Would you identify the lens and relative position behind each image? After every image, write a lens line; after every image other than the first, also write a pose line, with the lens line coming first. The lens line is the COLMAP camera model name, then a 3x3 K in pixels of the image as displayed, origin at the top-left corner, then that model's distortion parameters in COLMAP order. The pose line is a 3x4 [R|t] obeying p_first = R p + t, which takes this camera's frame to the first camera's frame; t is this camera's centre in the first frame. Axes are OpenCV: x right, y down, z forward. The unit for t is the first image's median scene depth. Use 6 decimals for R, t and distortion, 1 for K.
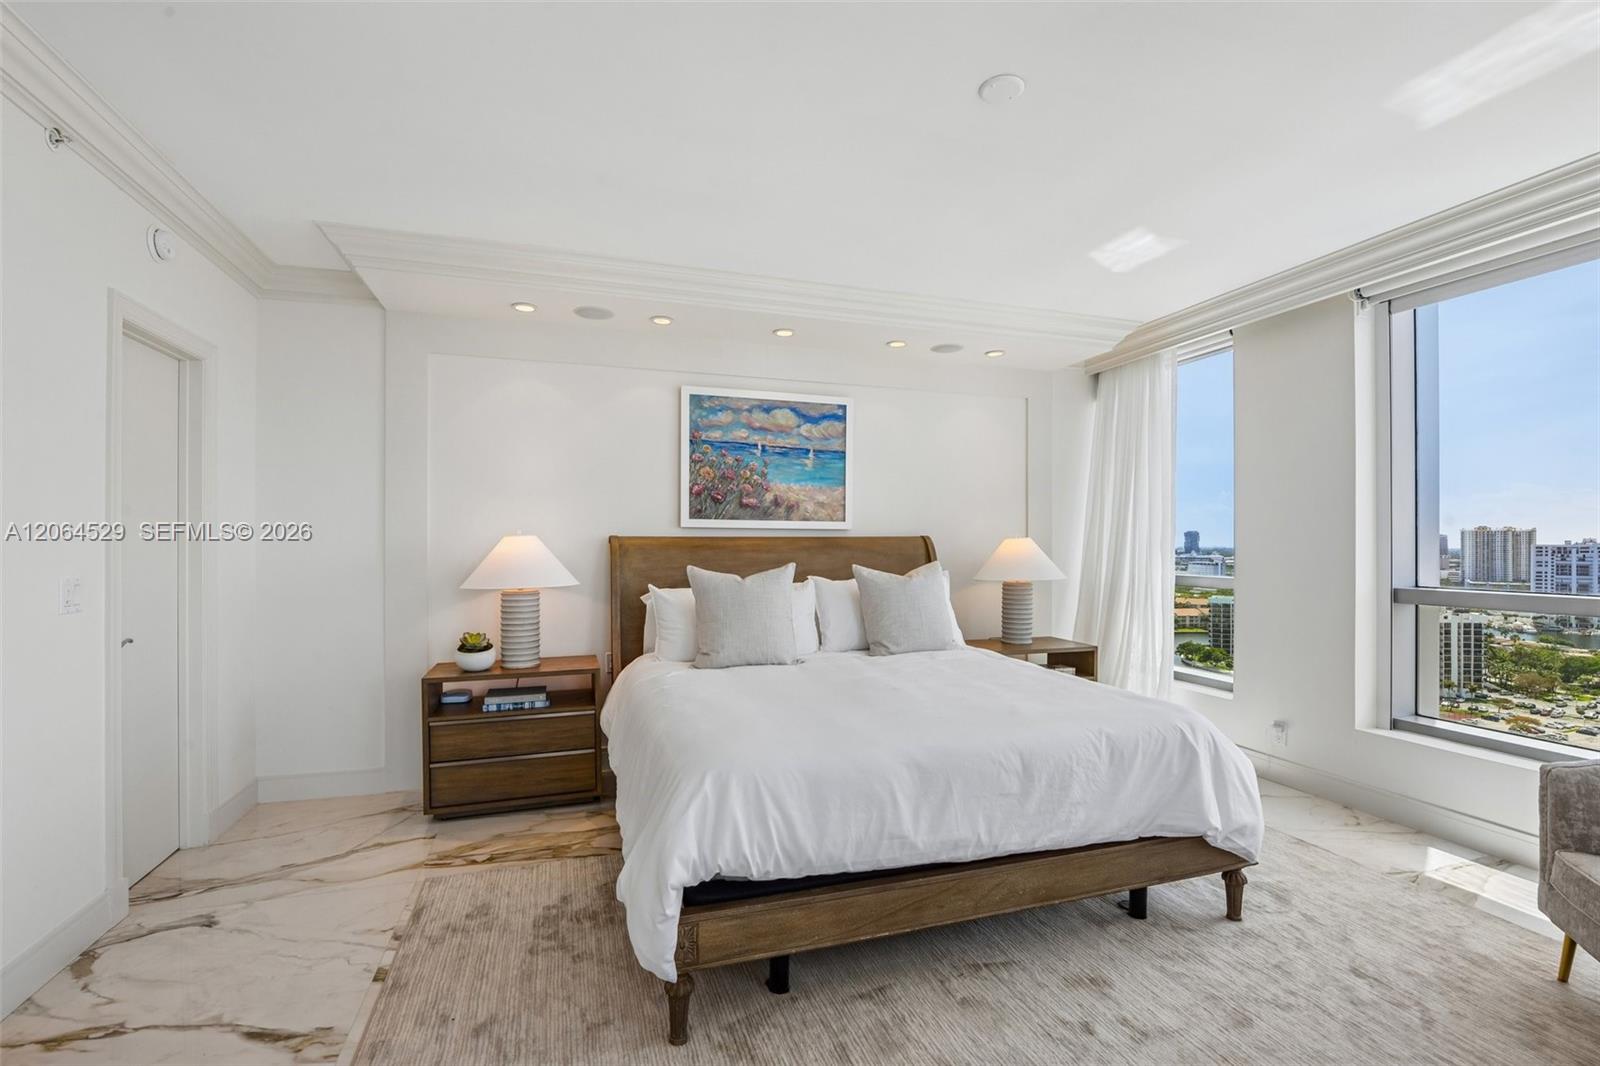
lens RADIAL K [[725.1, 0, 800.4], [0, 725.1, 540.8], [0, 0, 1]] dist [-0.000927, -0.000306]
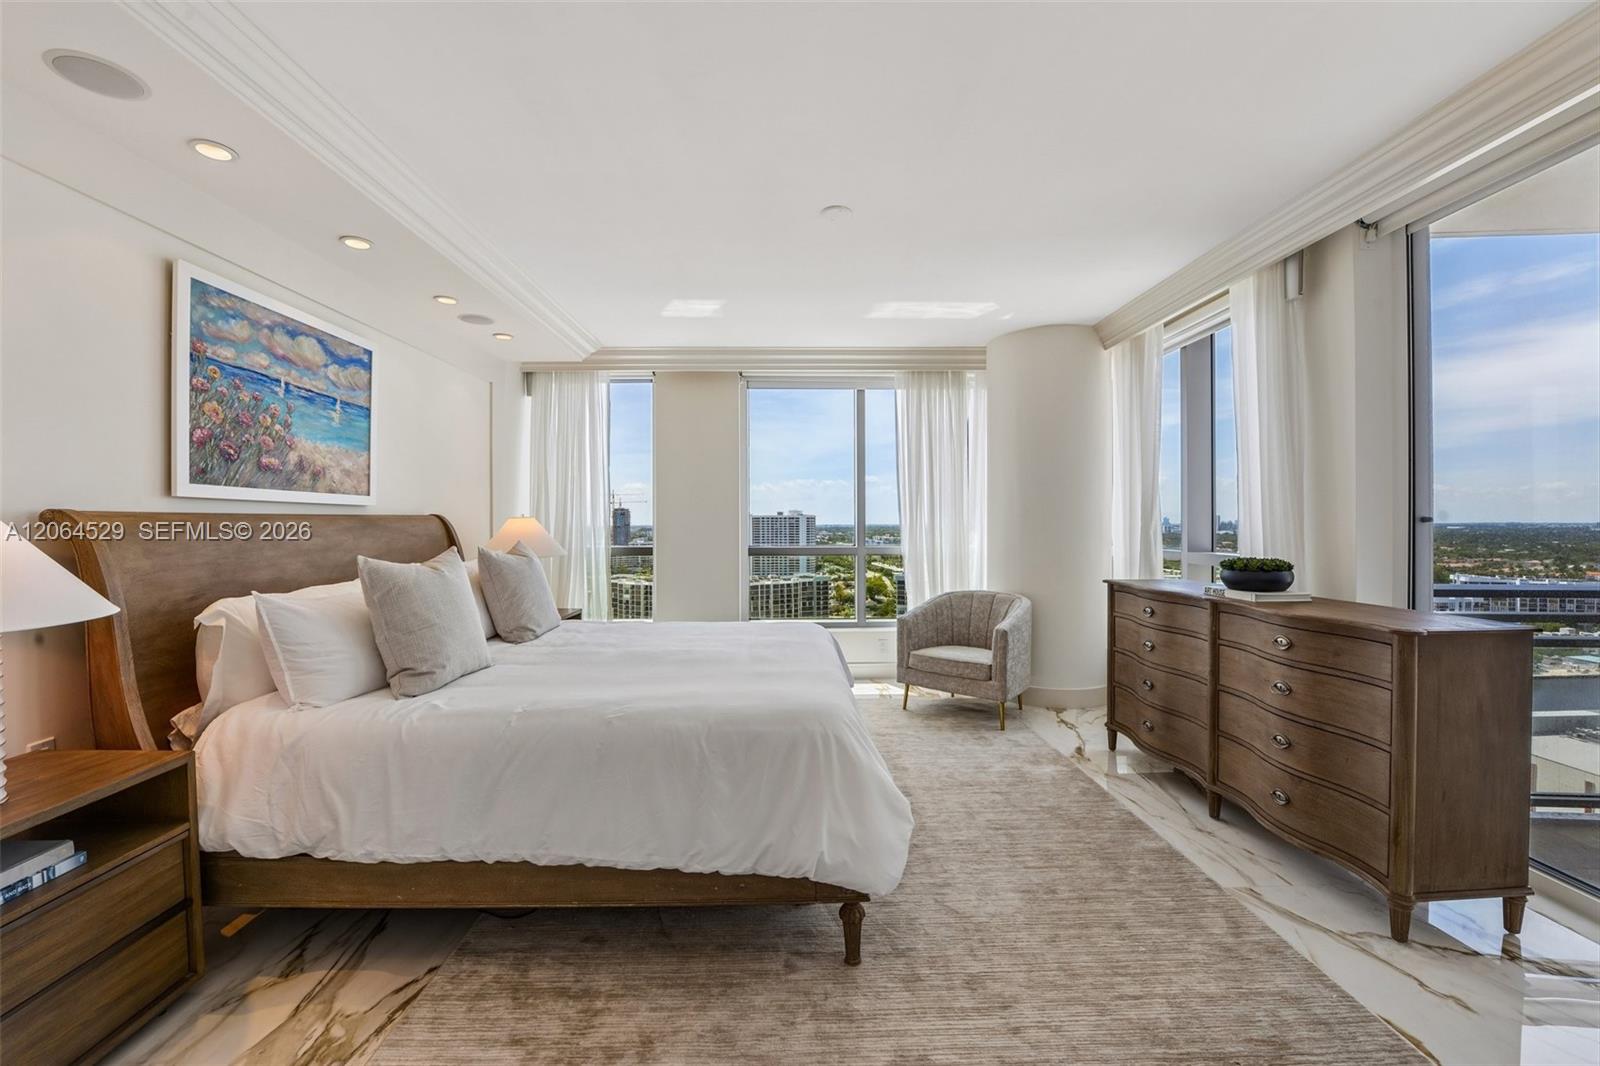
lens RADIAL K [[648.2, 0, 811.0], [0, 648.2, 523.0], [0, 0, 1]] dist [-0.014453, -0.000298]
pose [[0.280295, -0.003515, 0.959908, -0.503865], [-0.000861, 0.999992, 0.003913, 0.000324], [-0.959914, -0.001923, 0.280289, 0.343329]]
